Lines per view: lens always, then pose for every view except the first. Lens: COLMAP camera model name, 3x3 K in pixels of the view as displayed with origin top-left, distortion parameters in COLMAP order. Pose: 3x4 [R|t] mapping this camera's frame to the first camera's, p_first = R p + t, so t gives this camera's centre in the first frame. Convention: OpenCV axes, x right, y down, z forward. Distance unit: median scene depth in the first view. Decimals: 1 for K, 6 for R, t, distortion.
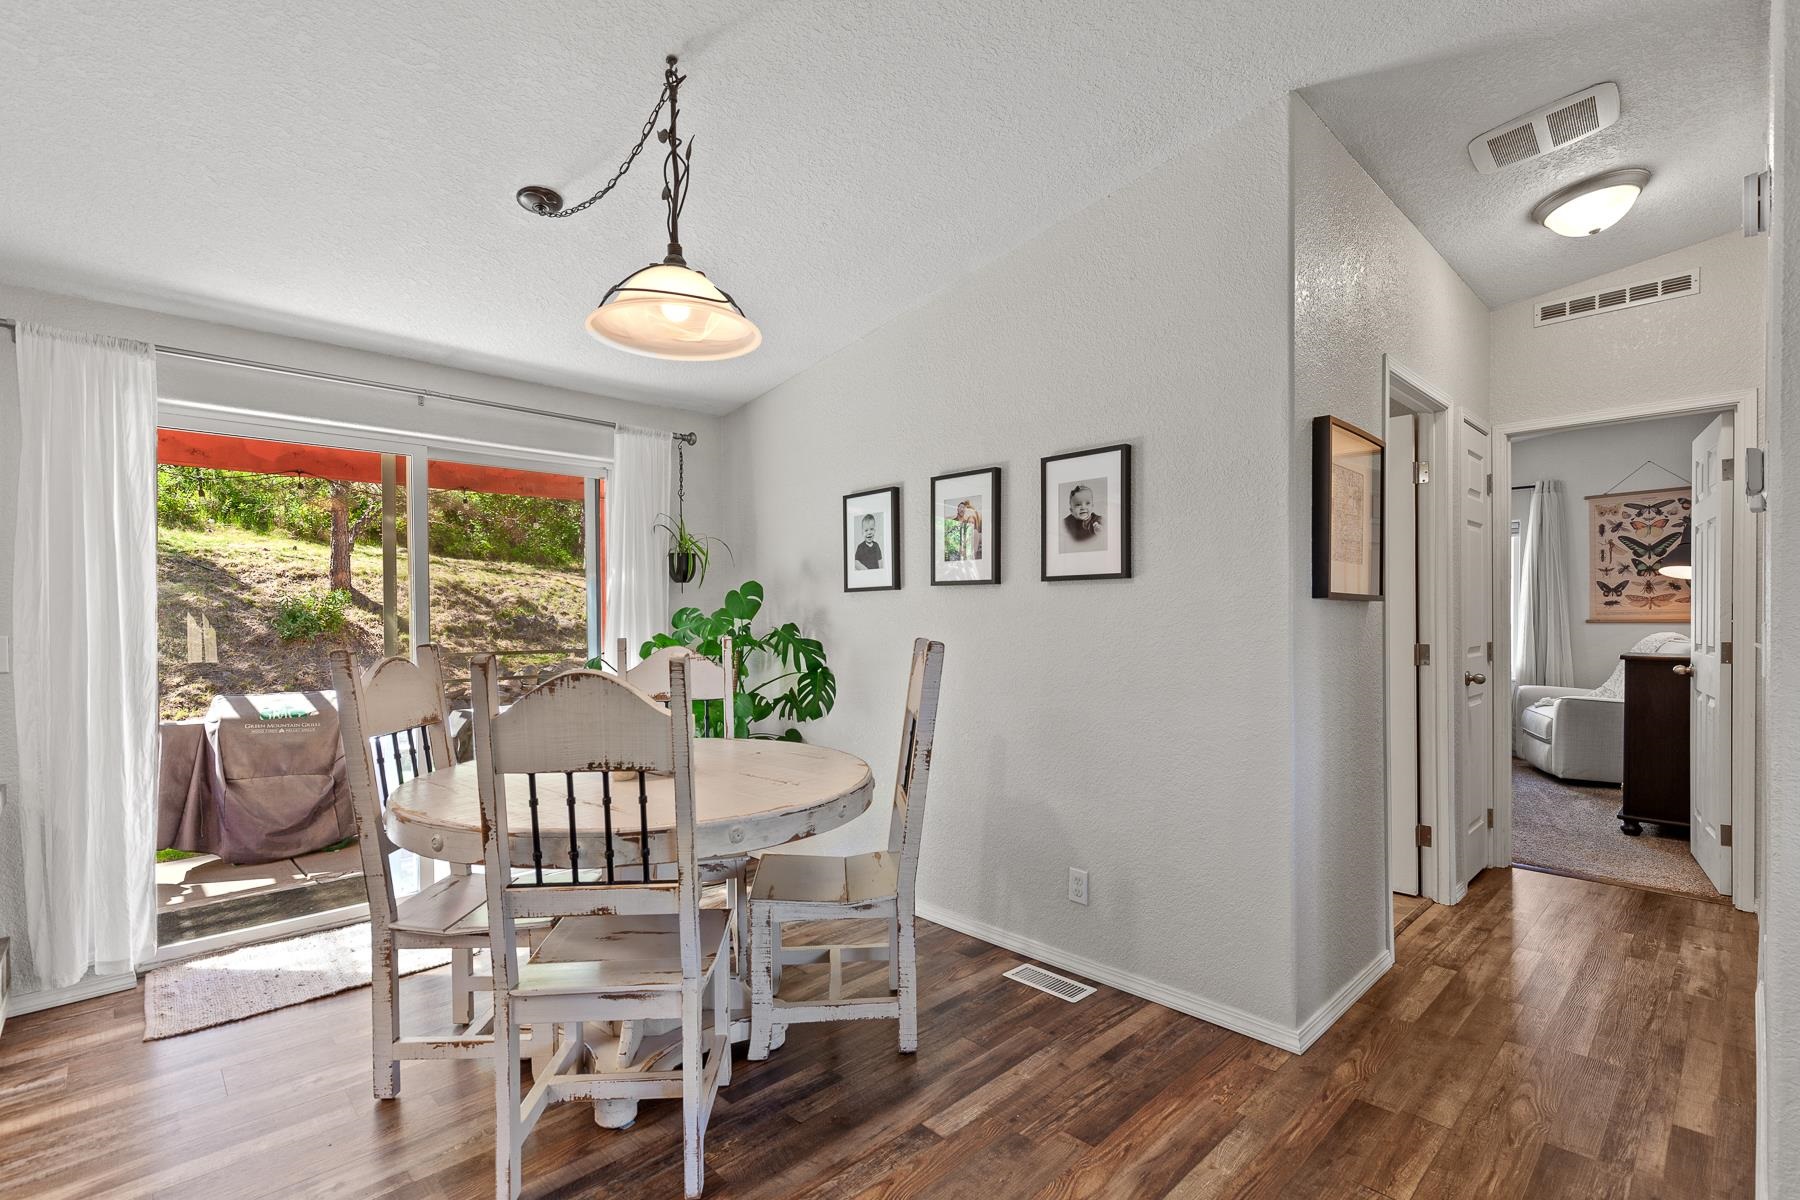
lens RADIAL K [[813.8, 0, 905.7], [0, 813.8, 617.4], [0, 0, 1]] dist [0.005625, 0.000122]
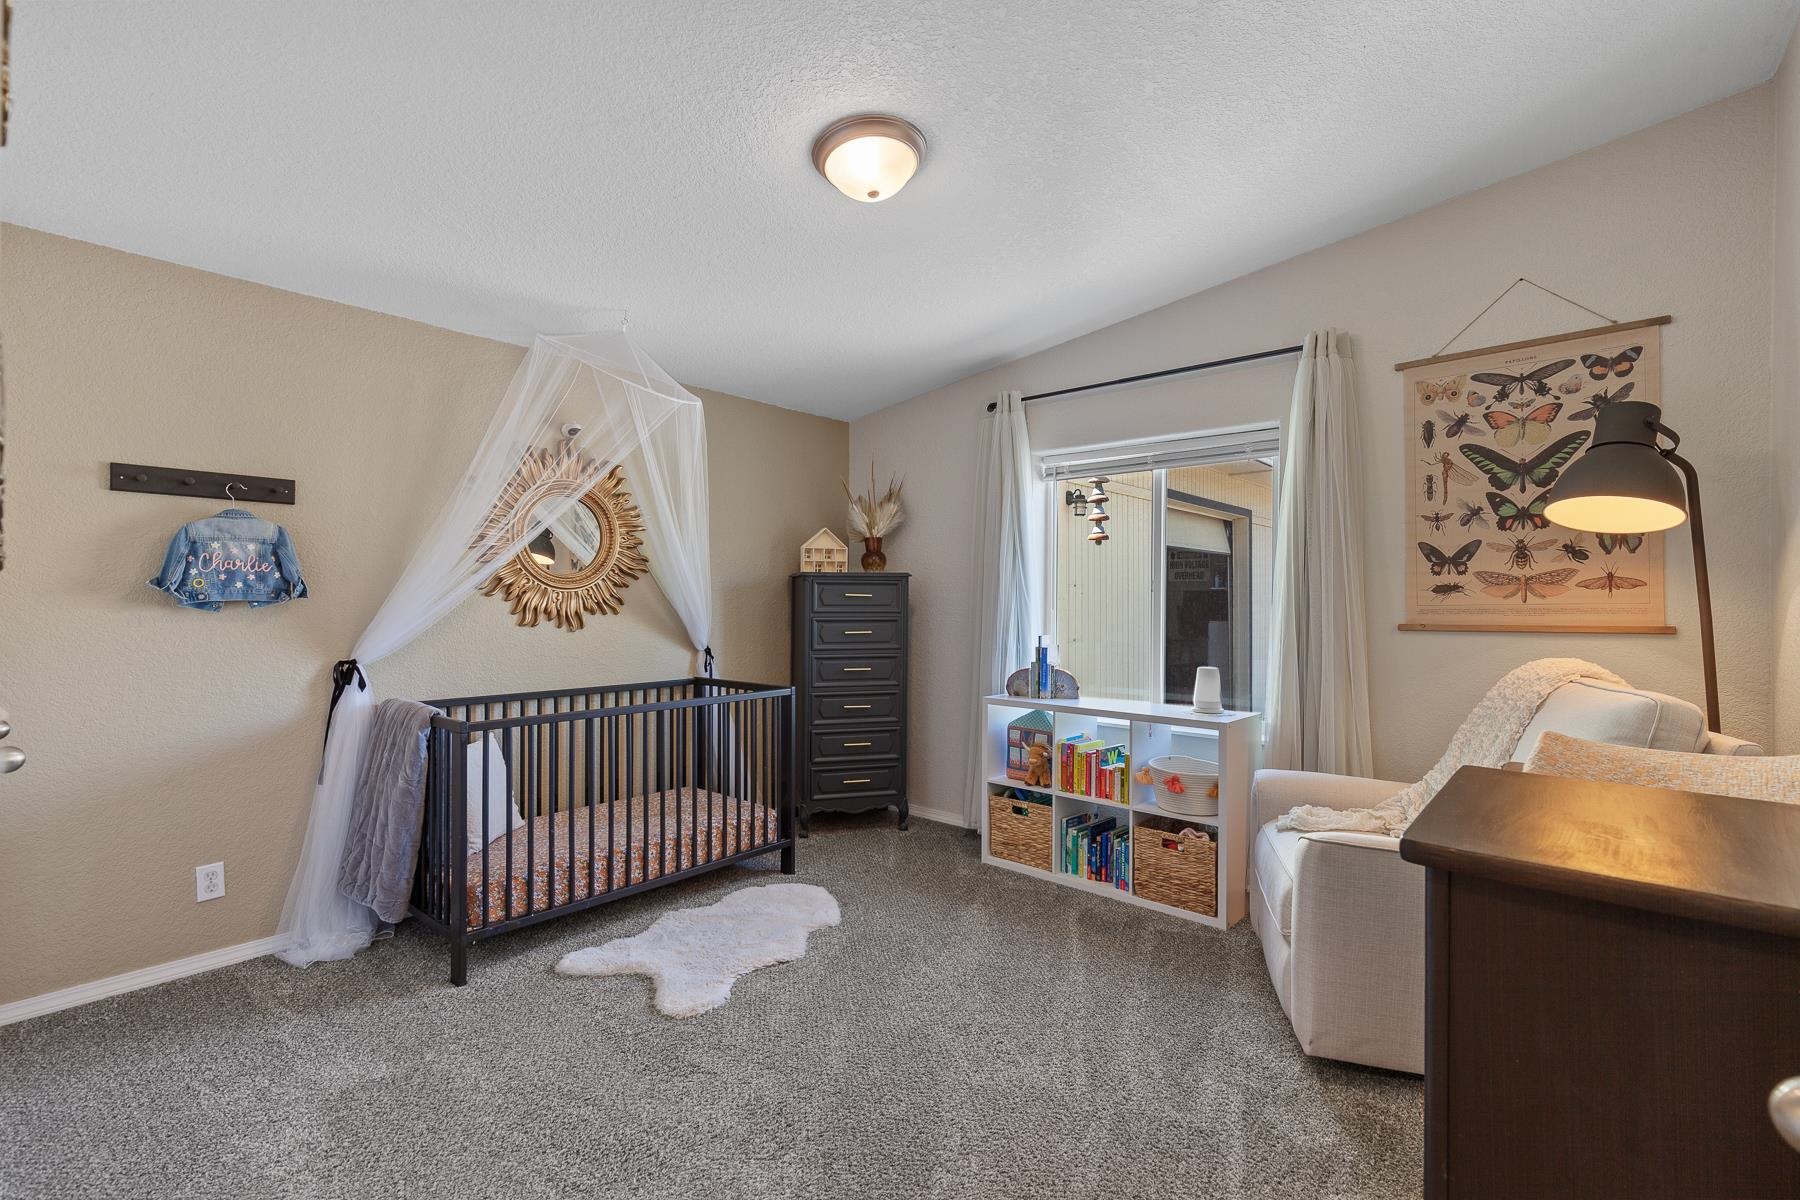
lens RADIAL K [[813.8, 0, 894.2], [0, 813.8, 591.3], [0, 0, 1]] dist [0.005625, 0.000122]
pose [[0.996214, 0.008696, 0.086494, 0.515570], [-0.007537, 0.999878, -0.013714, -0.007393], [-0.086603, 0.013010, 0.996158, 0.570832]]
